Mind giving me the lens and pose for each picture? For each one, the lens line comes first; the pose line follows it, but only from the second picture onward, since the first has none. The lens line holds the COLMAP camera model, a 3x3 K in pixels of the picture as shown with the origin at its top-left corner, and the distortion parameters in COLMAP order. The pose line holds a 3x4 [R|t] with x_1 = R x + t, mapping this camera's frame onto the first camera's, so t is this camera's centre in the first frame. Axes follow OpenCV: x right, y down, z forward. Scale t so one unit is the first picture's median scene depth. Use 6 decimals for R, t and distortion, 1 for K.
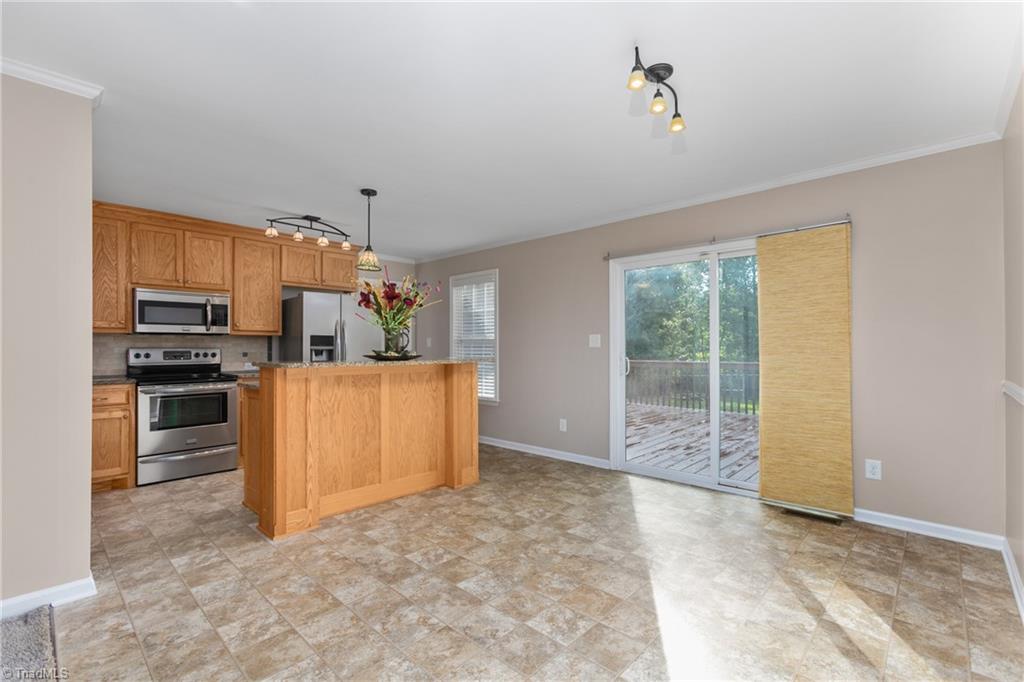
lens RADIAL K [[459.6, 0, 514.3], [0, 459.6, 343.5], [0, 0, 1]] dist [-0.016293, 0.000879]
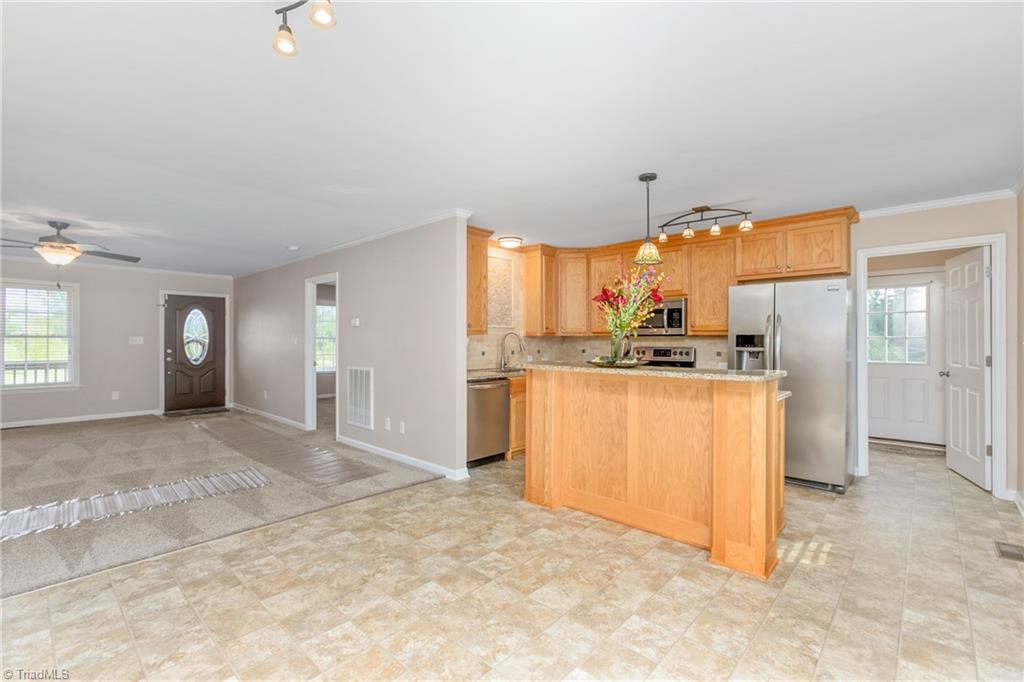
lens RADIAL K [[459.6, 0, 514.5], [0, 459.6, 339.3], [0, 0, 1]] dist [-0.016293, 0.000879]
pose [[-0.002965, 0.002209, -0.999993, 0.615441], [0.006428, 0.999977, 0.002190, -0.019541], [0.999975, -0.006422, -0.002980, 0.798477]]
